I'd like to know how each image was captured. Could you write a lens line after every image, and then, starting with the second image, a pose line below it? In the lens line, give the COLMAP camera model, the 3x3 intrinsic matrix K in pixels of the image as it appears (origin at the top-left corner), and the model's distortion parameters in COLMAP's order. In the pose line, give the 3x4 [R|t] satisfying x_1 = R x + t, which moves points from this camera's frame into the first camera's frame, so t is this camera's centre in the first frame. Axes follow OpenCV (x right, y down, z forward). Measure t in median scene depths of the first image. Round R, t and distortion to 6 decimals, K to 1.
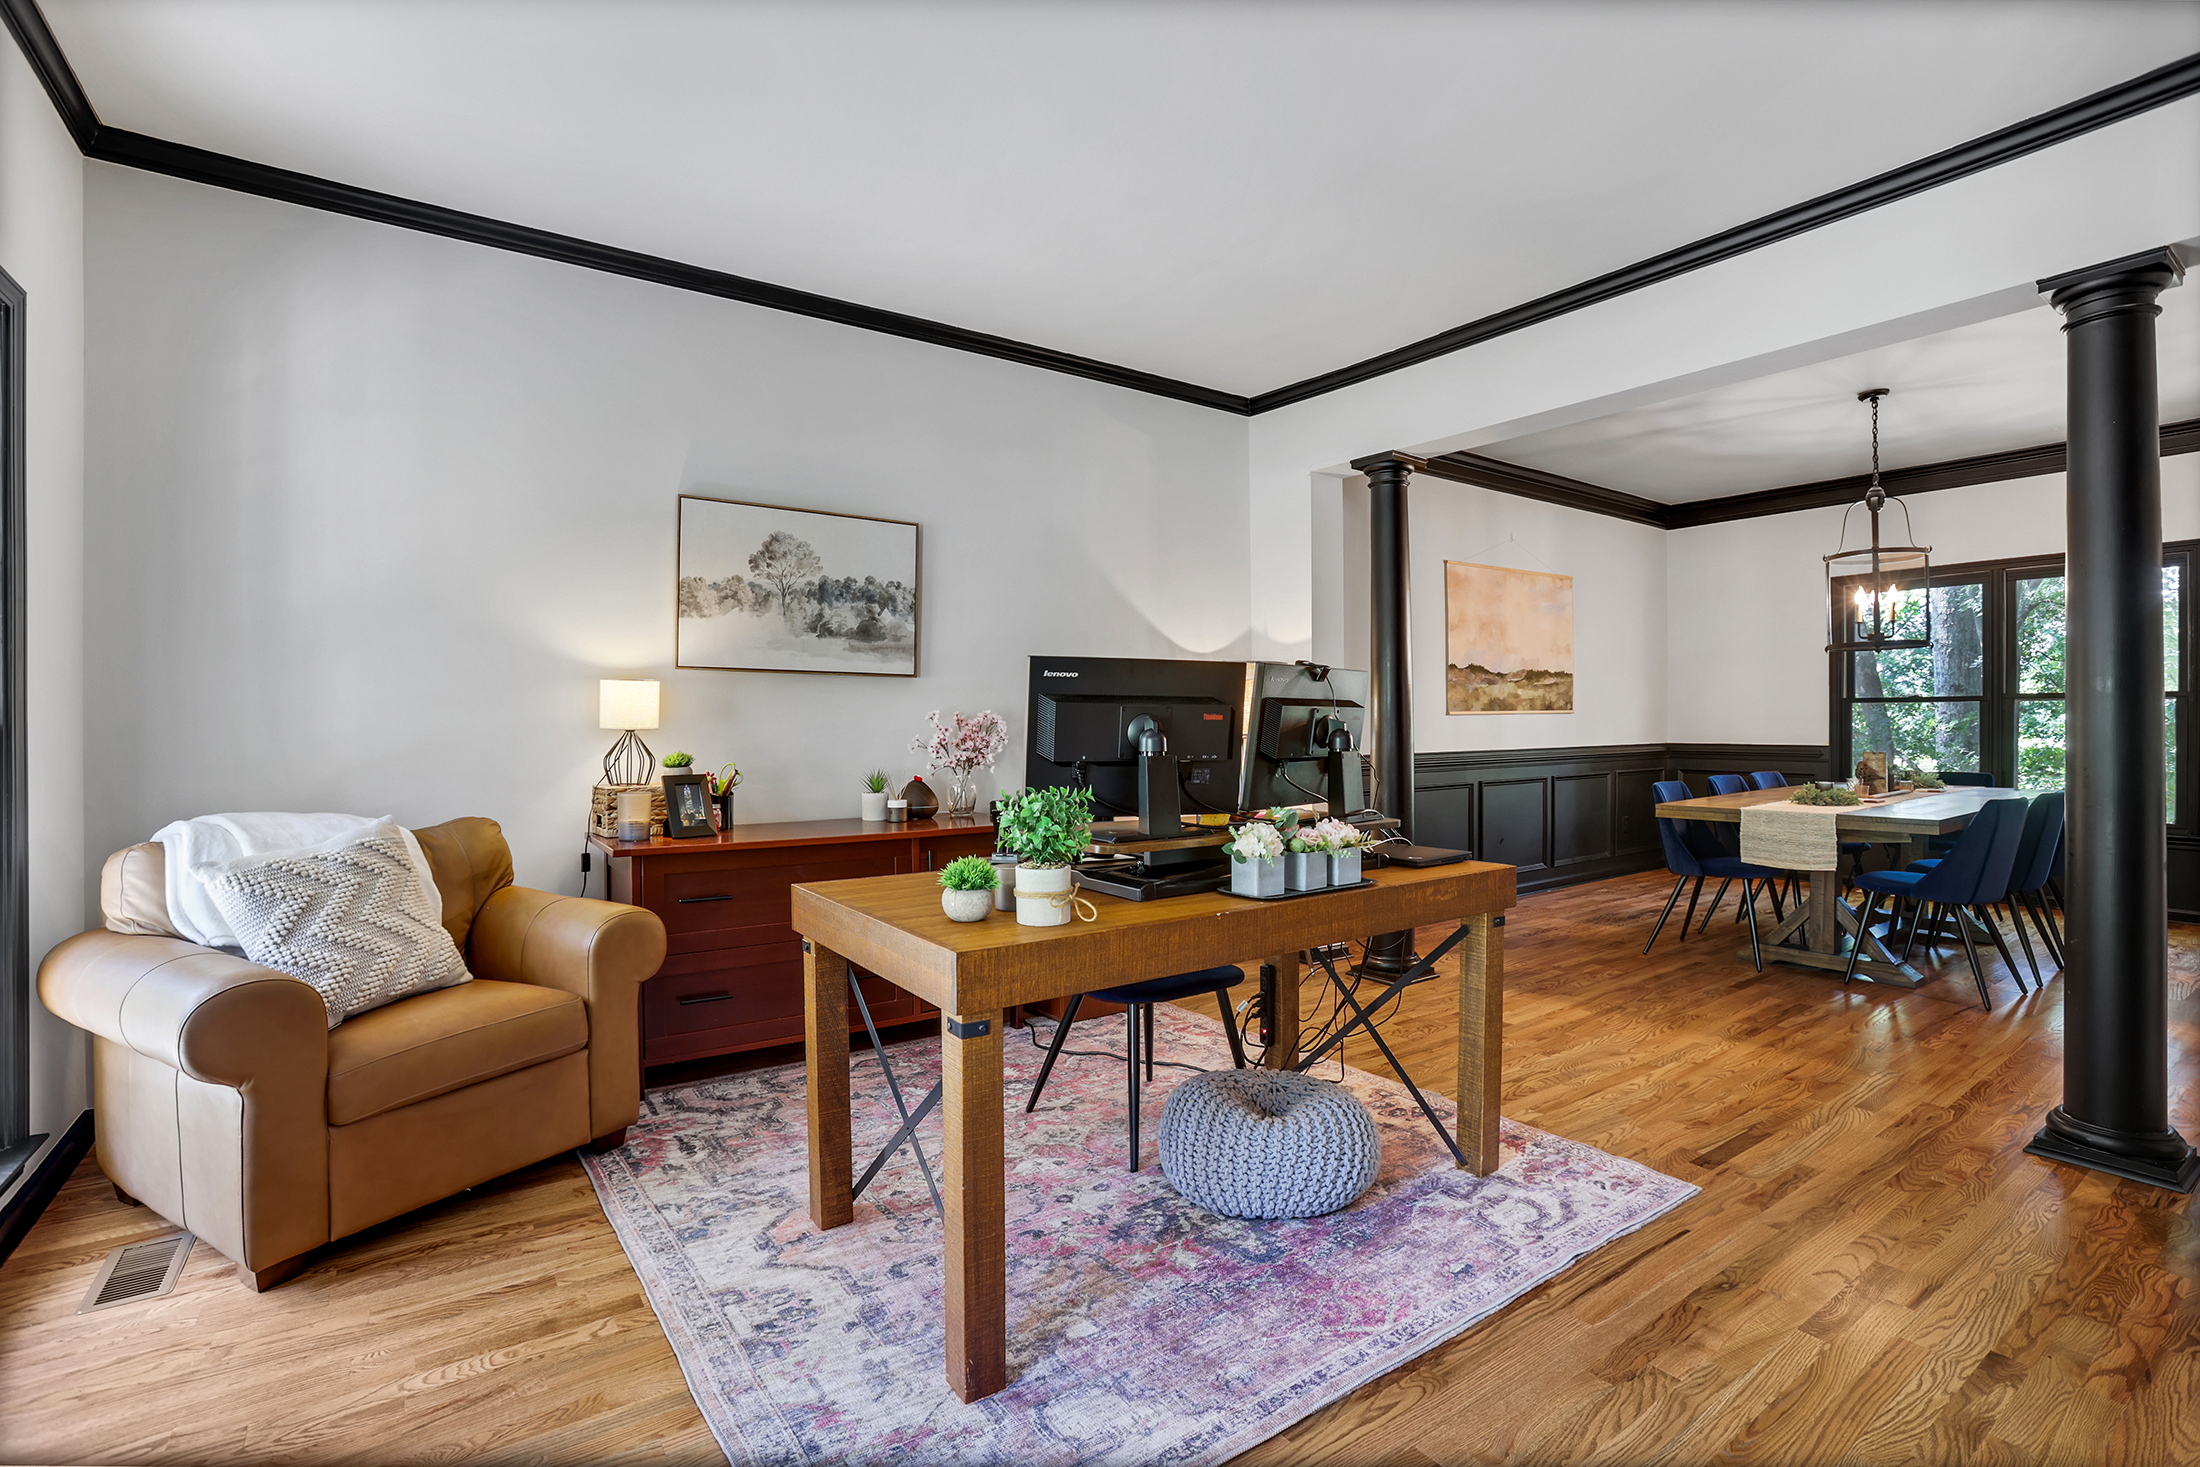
lens RADIAL K [[1018.1, 0, 1110.7], [0, 1018.1, 725.5], [0, 0, 1]] dist [-0.058338, 0.013978]
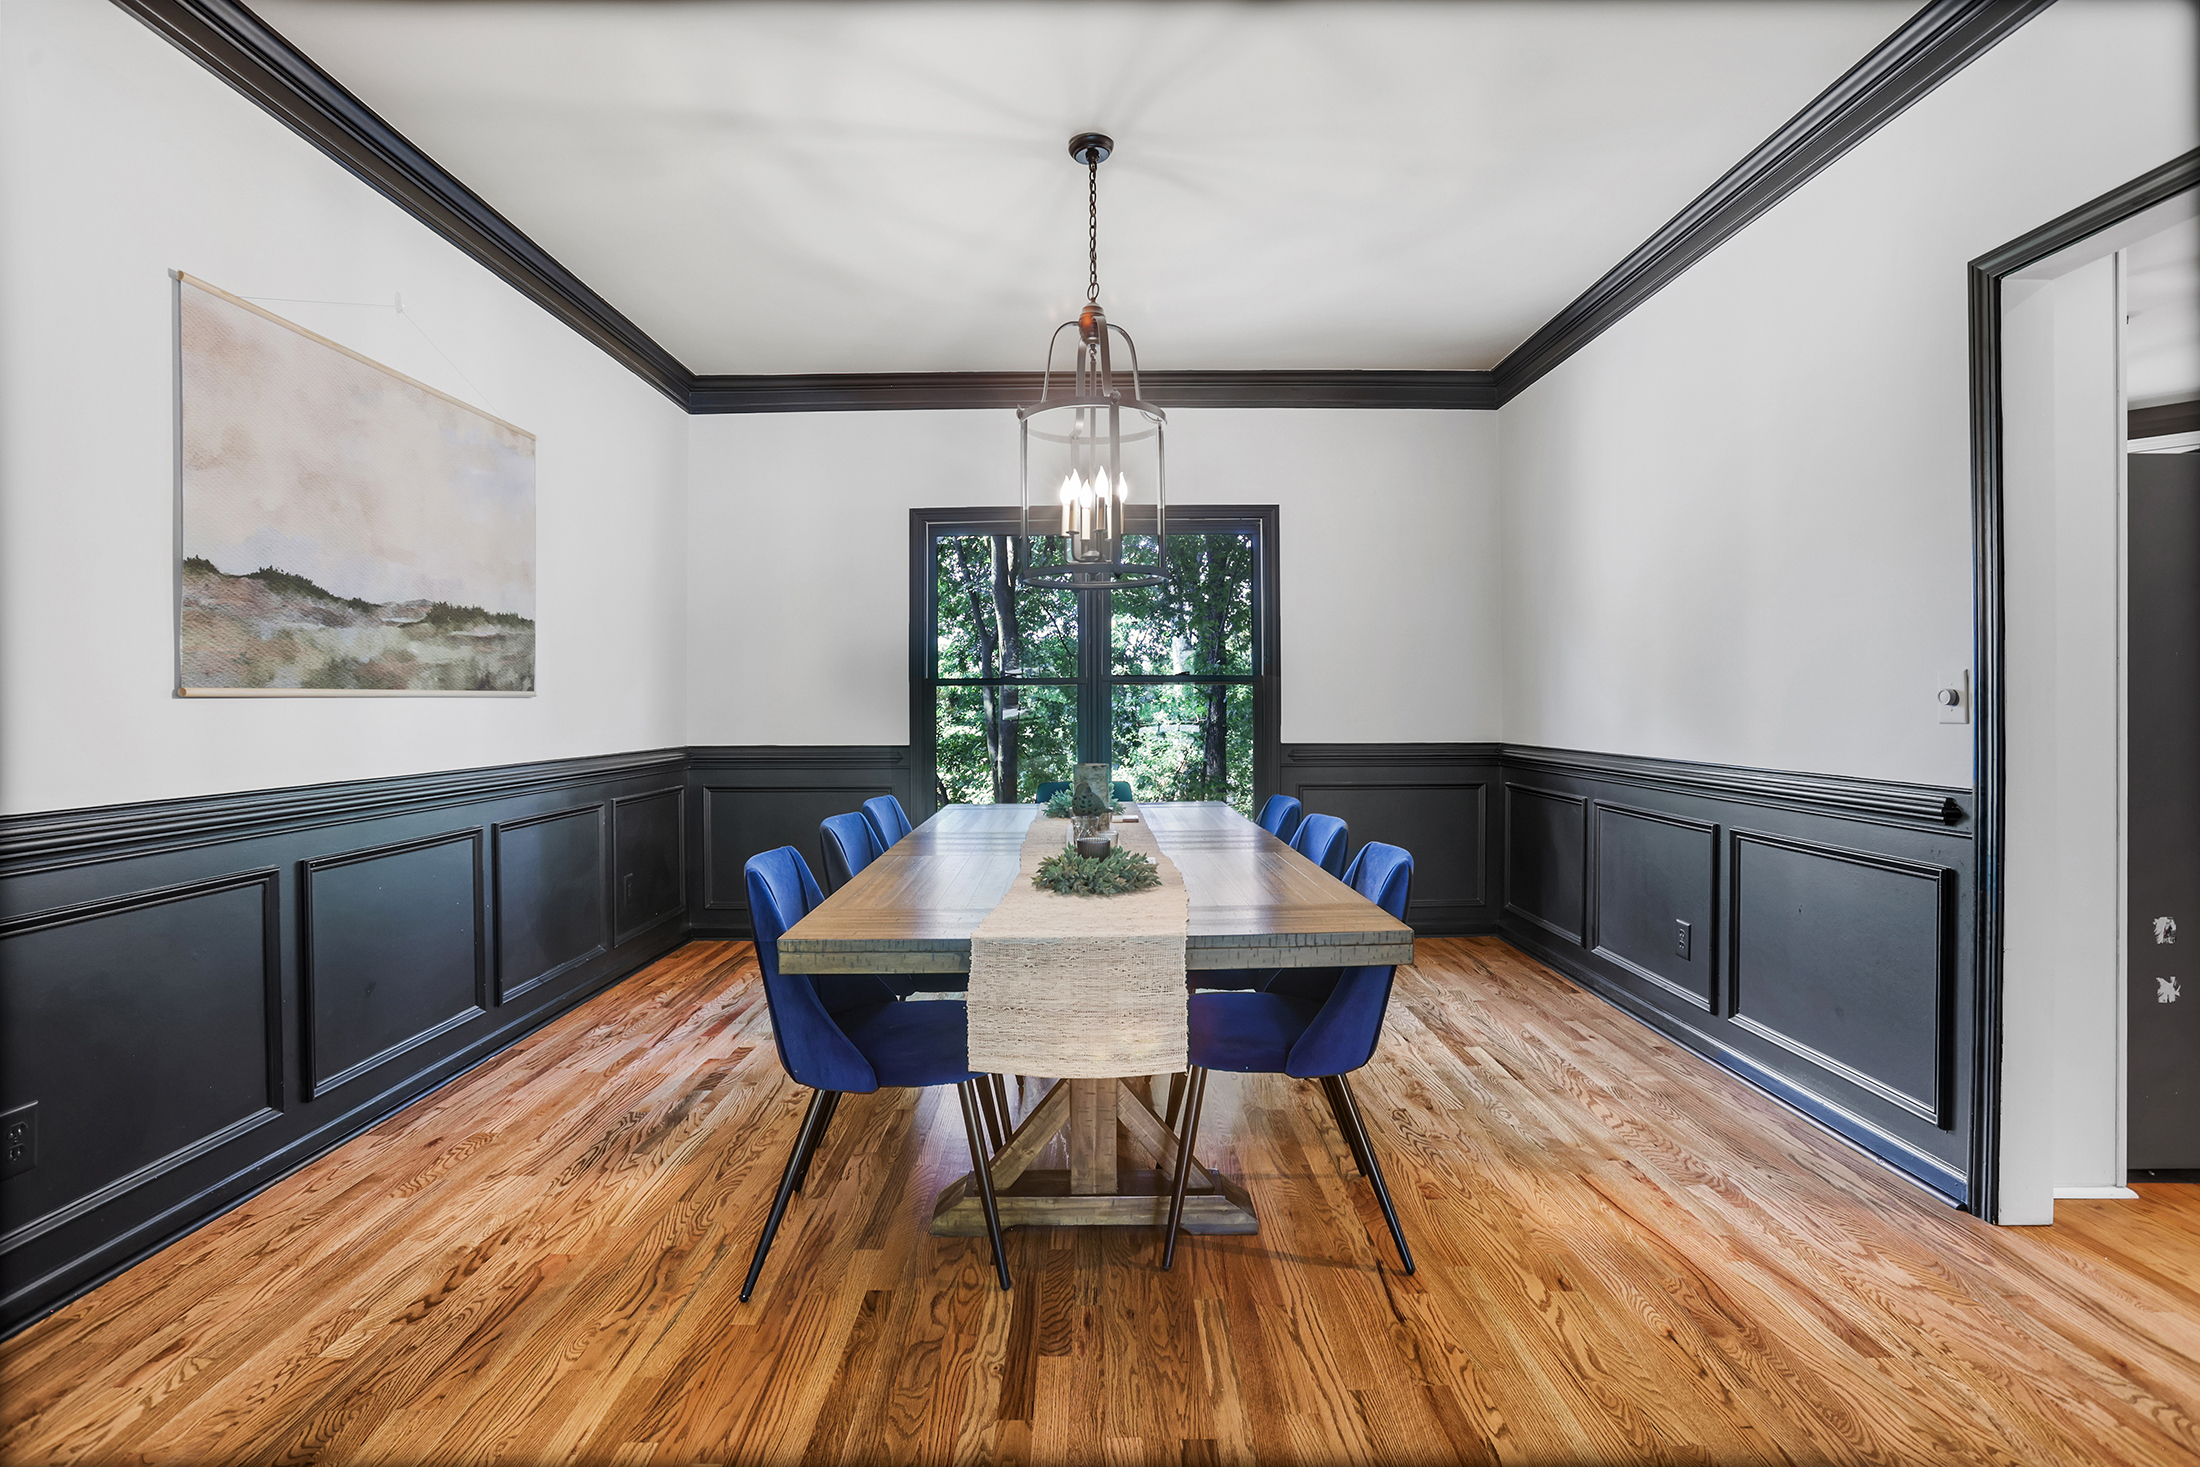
lens RADIAL K [[1018.1, 0, 1103.8], [0, 1018.1, 716.3], [0, 0, 1]] dist [-0.058338, 0.013978]
pose [[0.583986, -0.005117, 0.811748, 0.227097], [0.005216, 0.999983, 0.002551, -0.002277], [-0.811747, 0.002744, 0.584002, 0.493676]]
